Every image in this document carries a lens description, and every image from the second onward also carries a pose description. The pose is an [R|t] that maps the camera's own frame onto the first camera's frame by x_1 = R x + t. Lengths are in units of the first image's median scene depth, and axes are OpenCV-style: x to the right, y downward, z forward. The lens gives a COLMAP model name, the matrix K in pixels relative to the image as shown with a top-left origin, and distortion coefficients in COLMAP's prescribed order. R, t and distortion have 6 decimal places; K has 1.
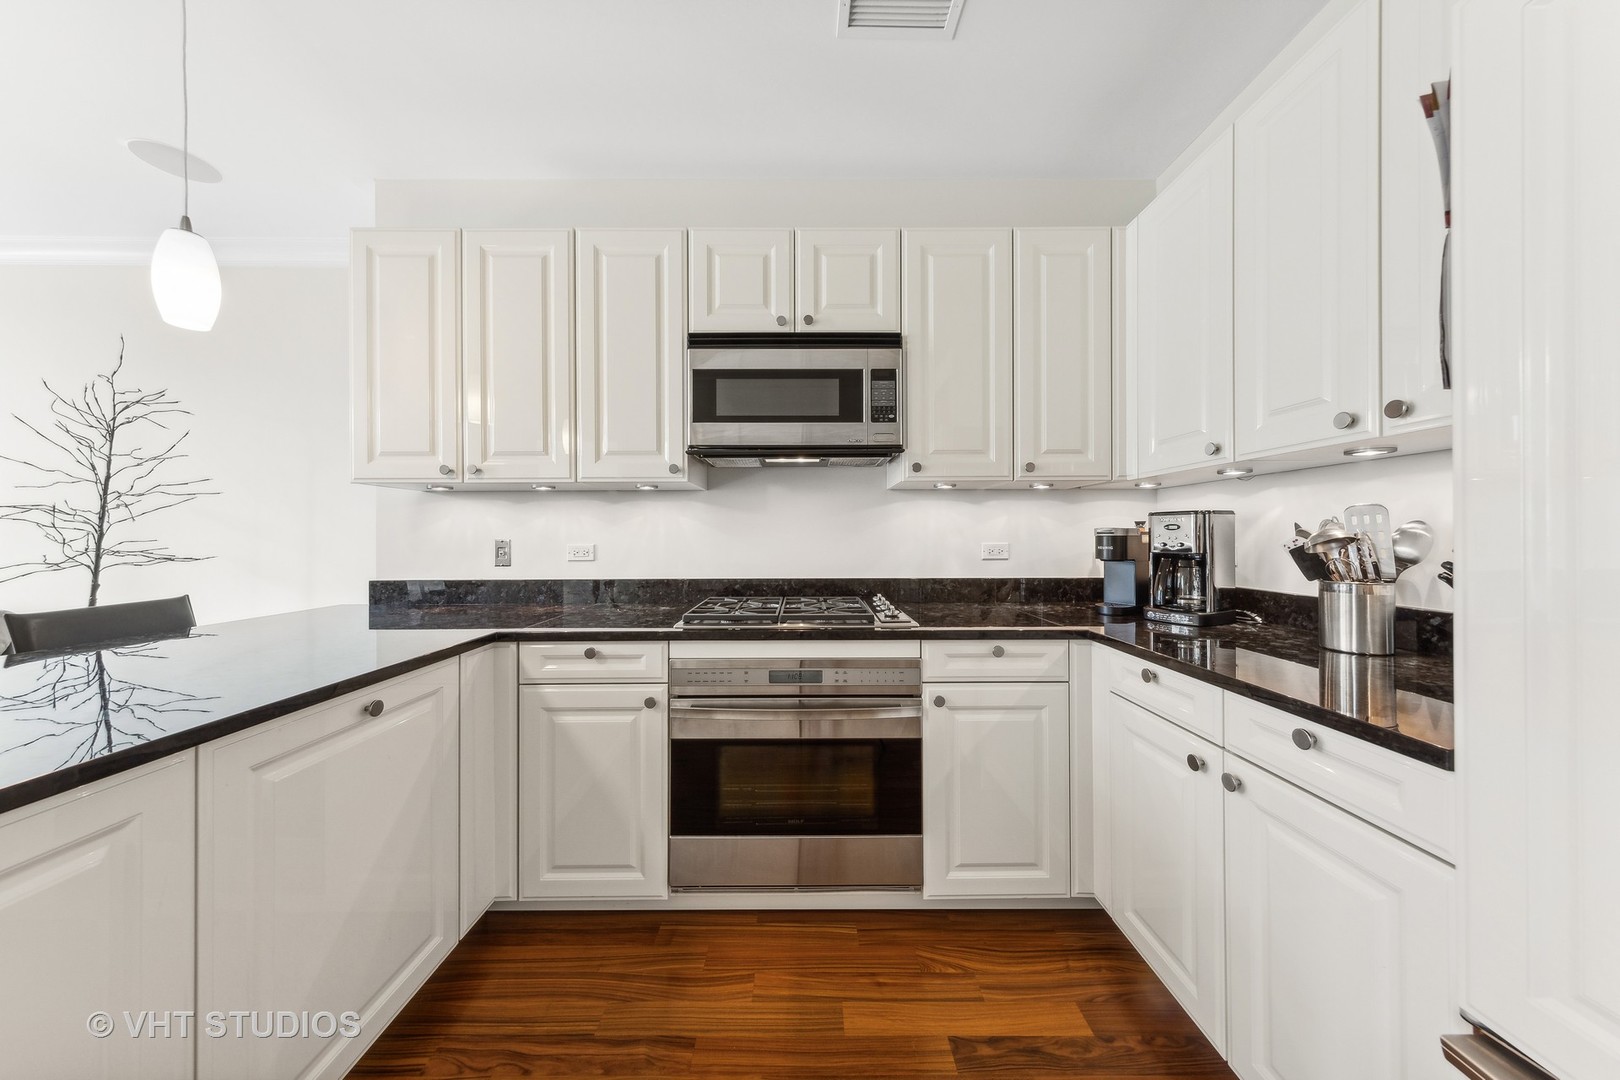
lens RADIAL K [[512.8, 0, 810.3], [0, 512.8, 544.1], [0, 0, 1]] dist [0.007280, -0.000677]
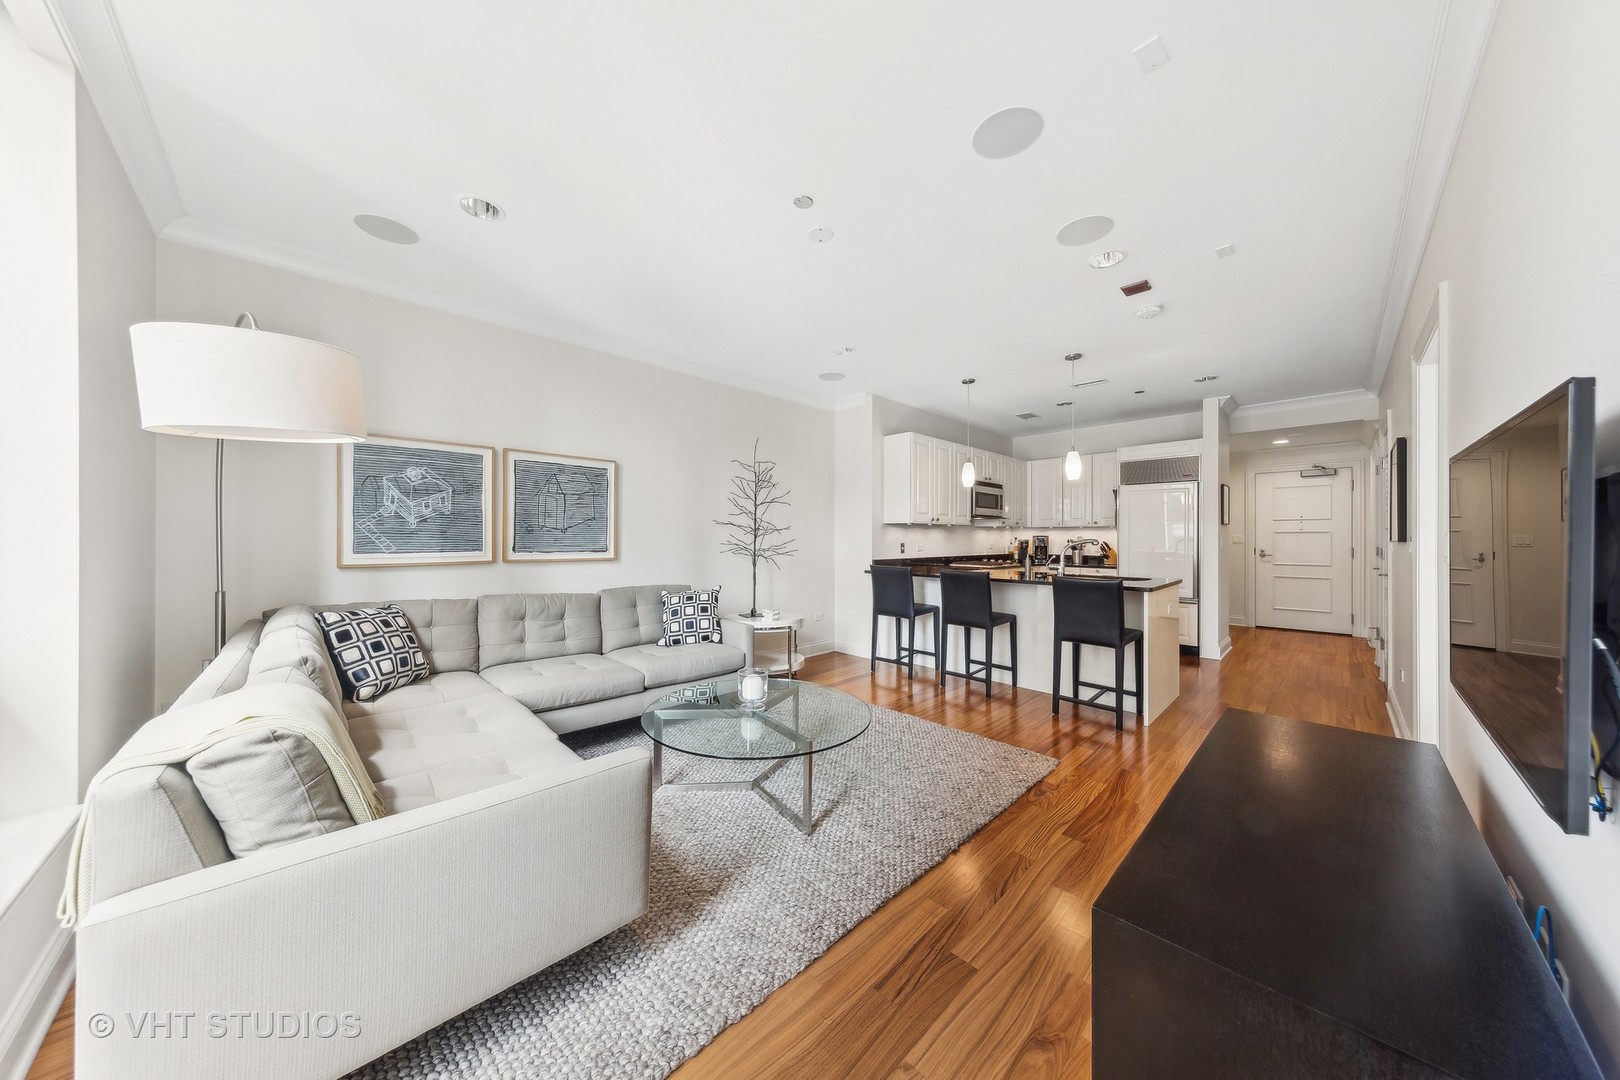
lens RADIAL K [[512.8, 0, 807.2], [0, 512.8, 540.0], [0, 0, 1]] dist [0.007280, -0.000677]
pose [[0.722943, -0.002684, 0.690902, -3.270141], [-0.003045, 0.999970, 0.007071, -0.047690], [-0.690900, -0.007216, 0.722914, -0.646086]]
